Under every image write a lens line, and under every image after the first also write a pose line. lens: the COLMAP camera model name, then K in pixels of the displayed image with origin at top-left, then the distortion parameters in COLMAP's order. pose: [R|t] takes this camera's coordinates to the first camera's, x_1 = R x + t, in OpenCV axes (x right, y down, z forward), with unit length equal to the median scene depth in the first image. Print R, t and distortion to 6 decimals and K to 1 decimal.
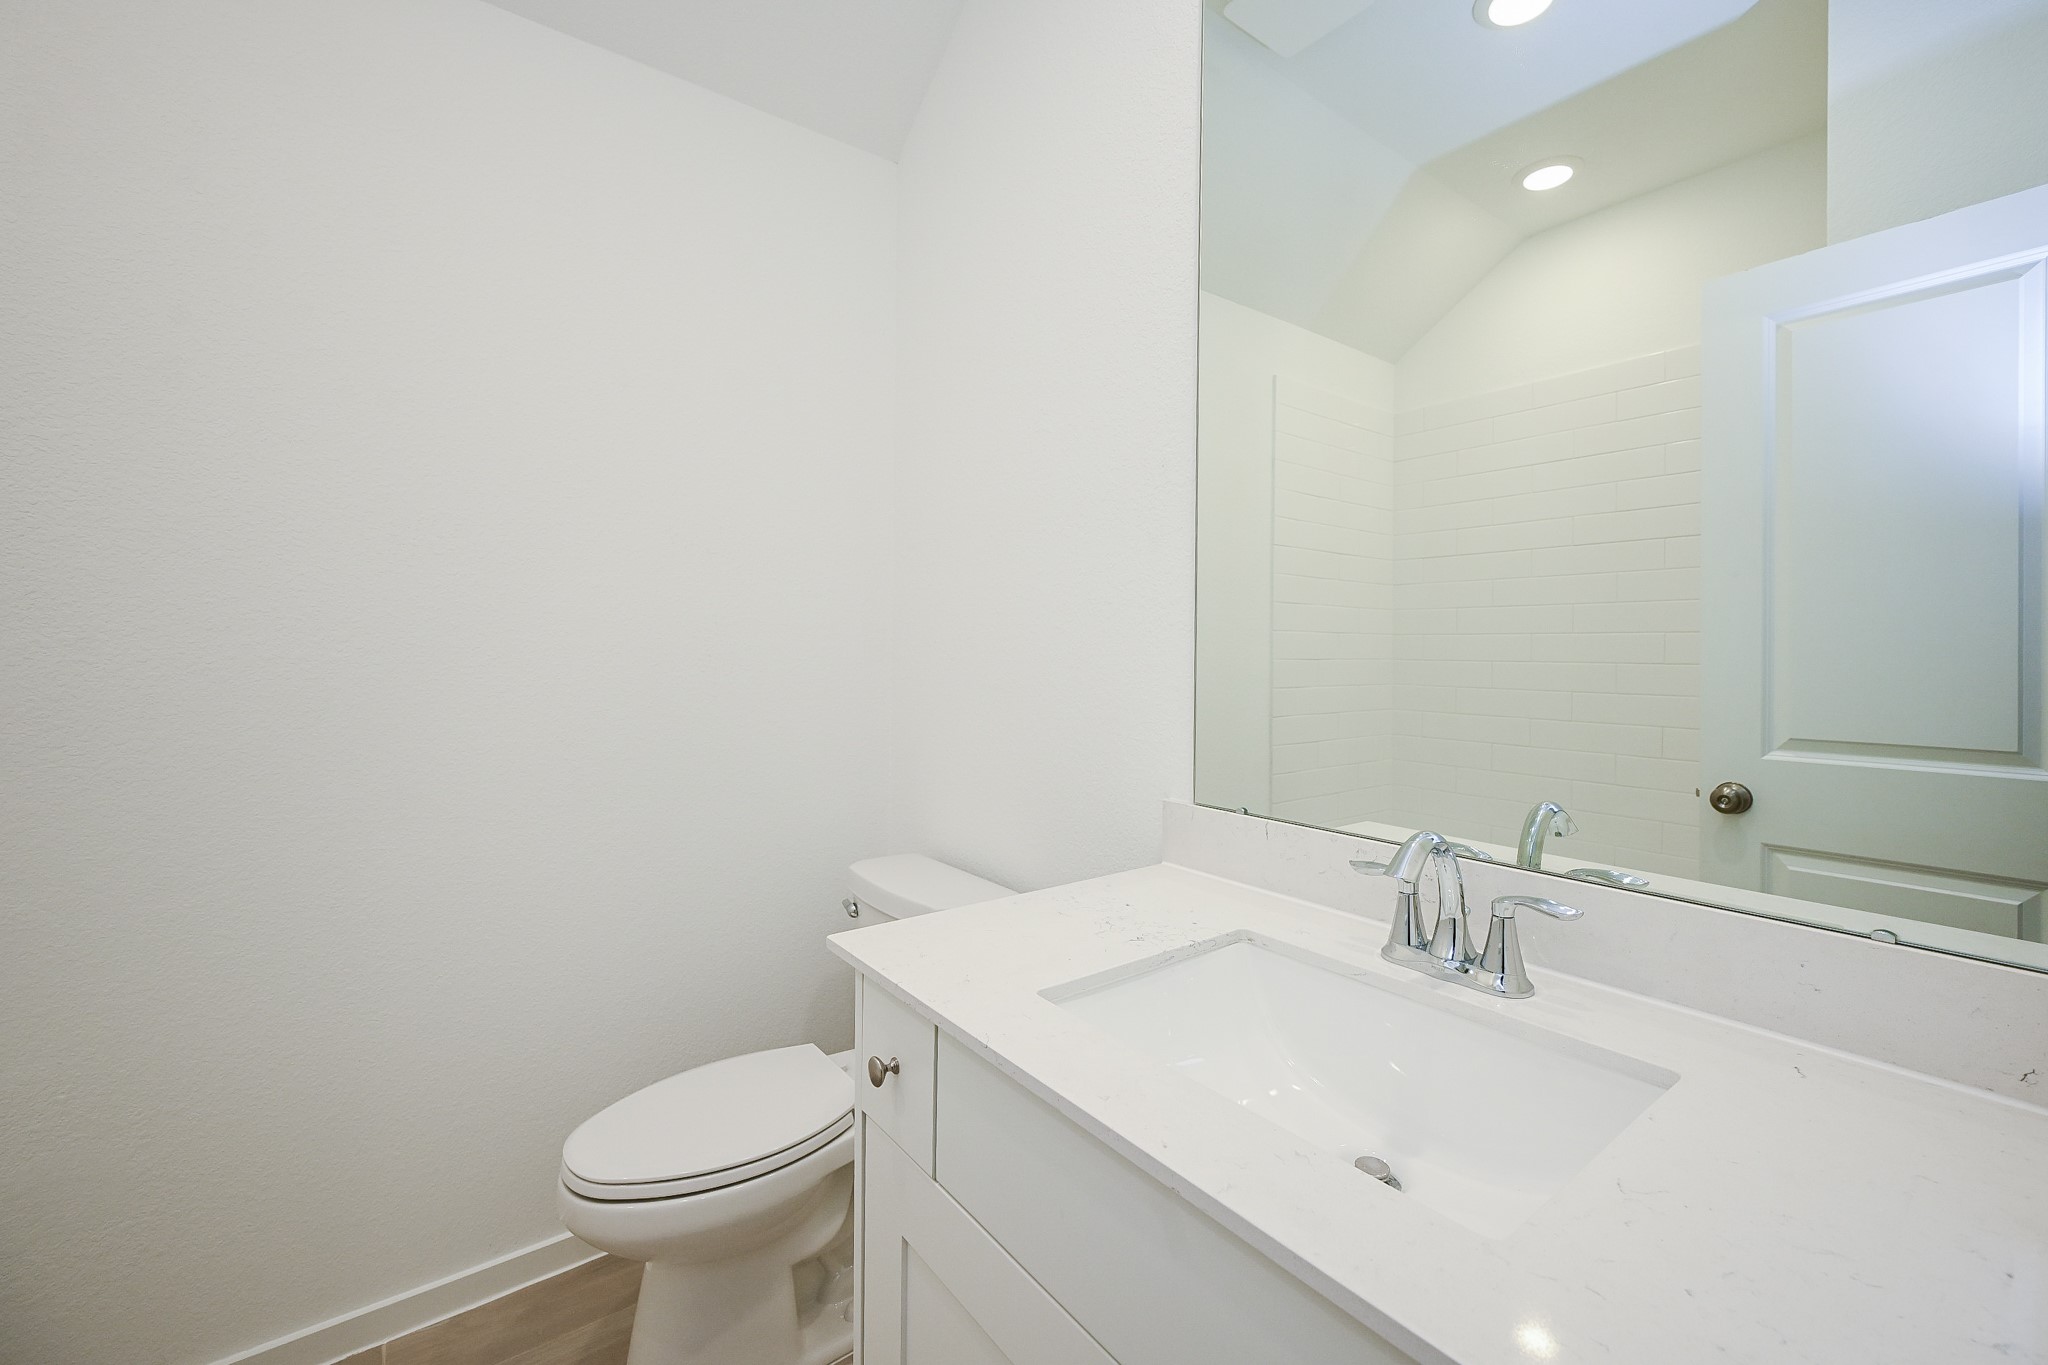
lens RADIAL K [[824.7, 0, 963.8], [0, 824.7, 641.6], [0, 0, 1]] dist [0.004244, 0.000740]
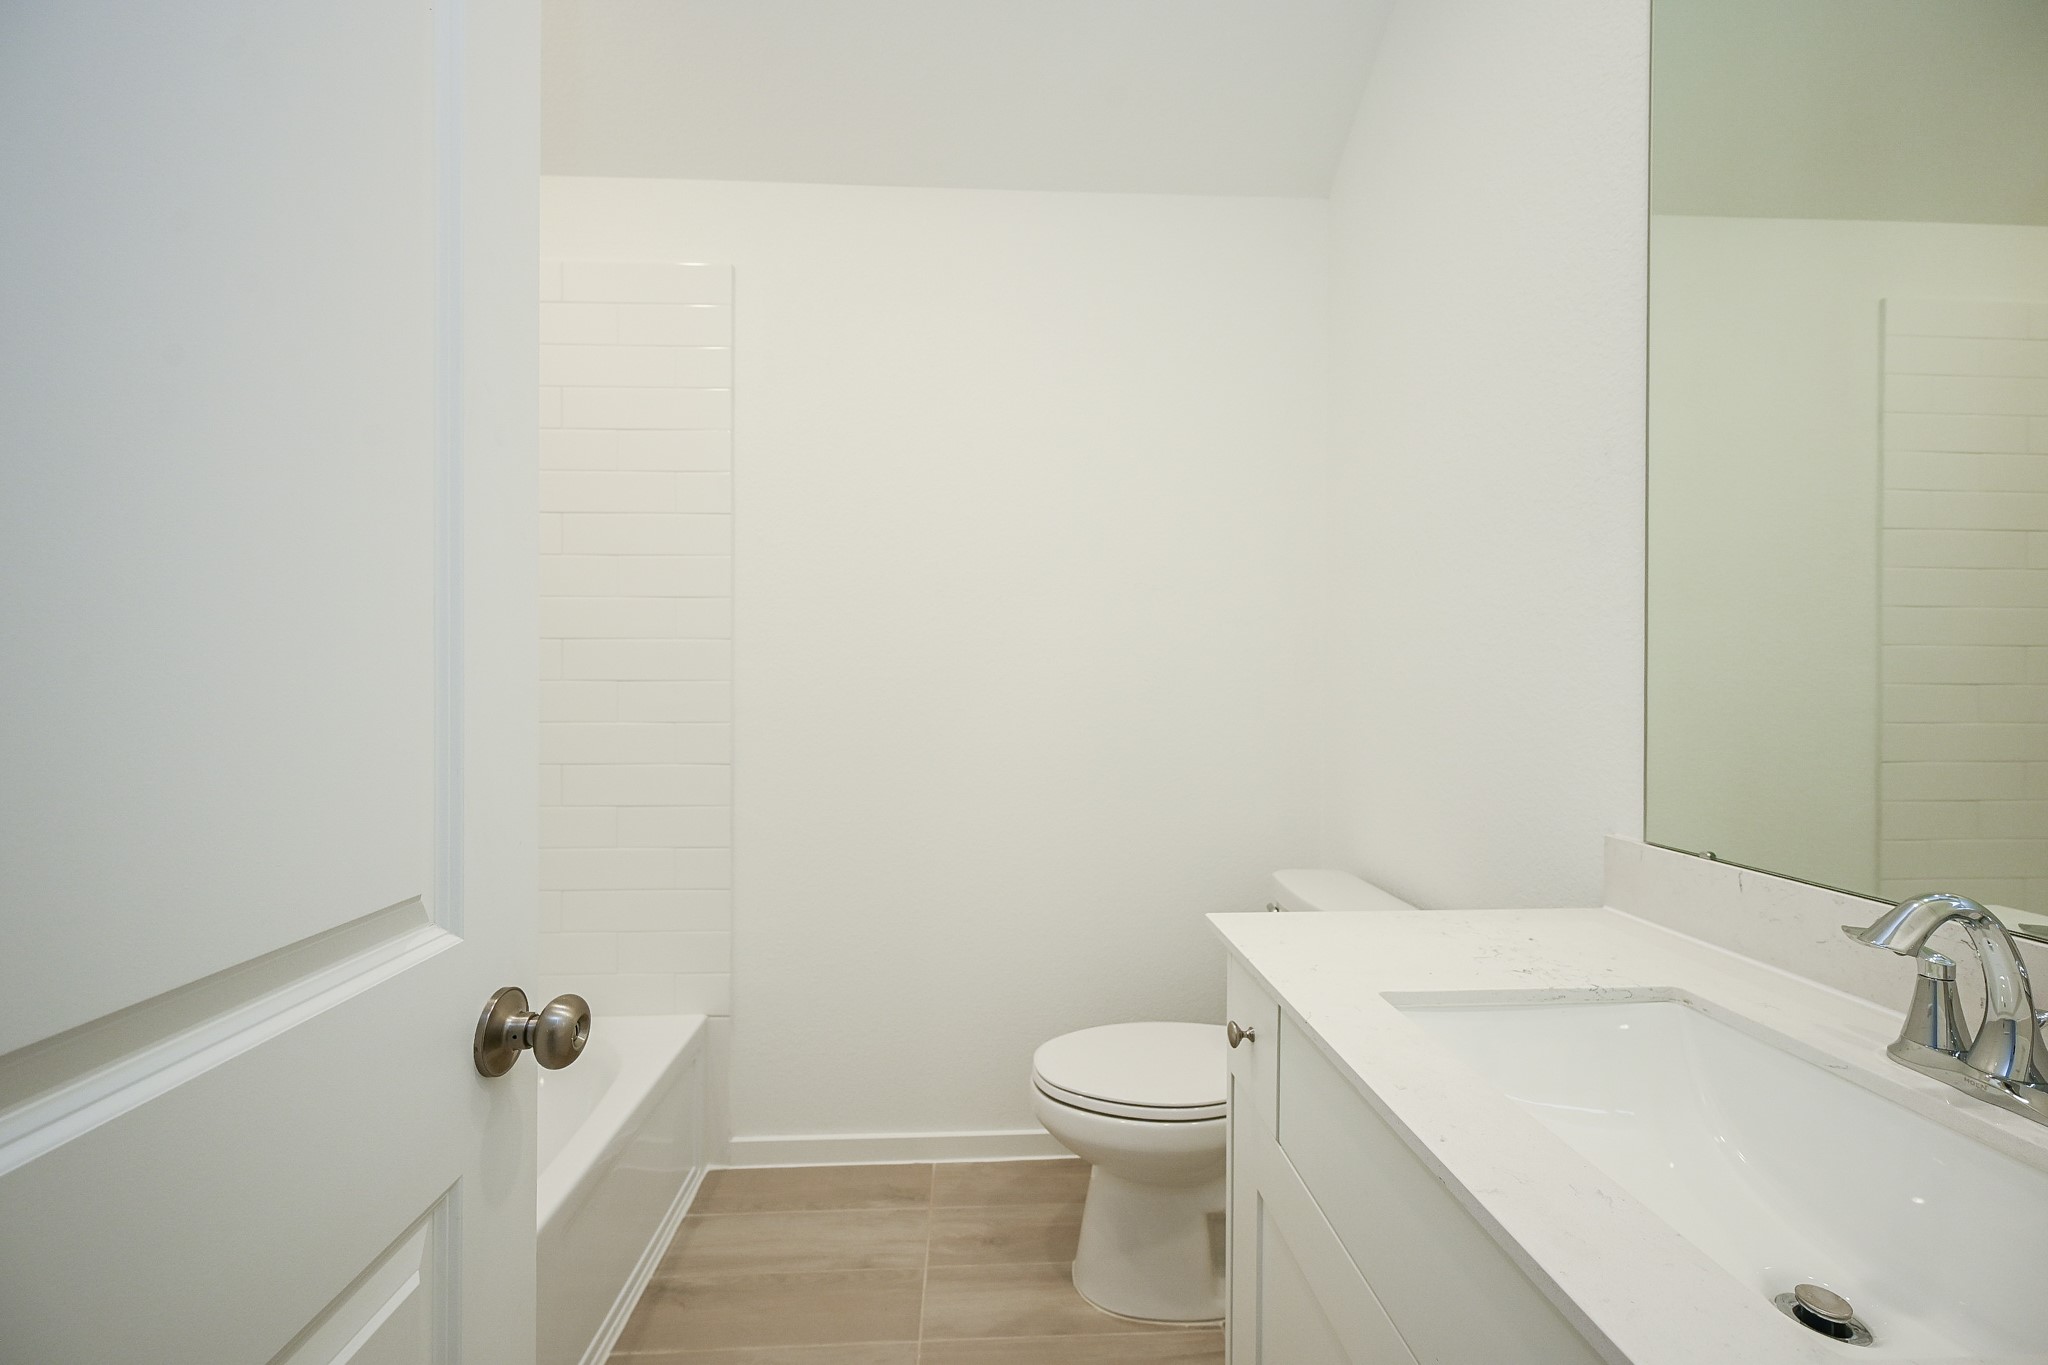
lens RADIAL K [[824.7, 0, 1022.4], [0, 824.7, 688.5], [0, 0, 1]] dist [0.004244, 0.000740]
pose [[0.821189, 0.005034, -0.570634, 0.276216], [-0.003345, 0.999986, 0.004009, 0.041411], [0.570646, -0.001383, 0.821195, -0.081784]]
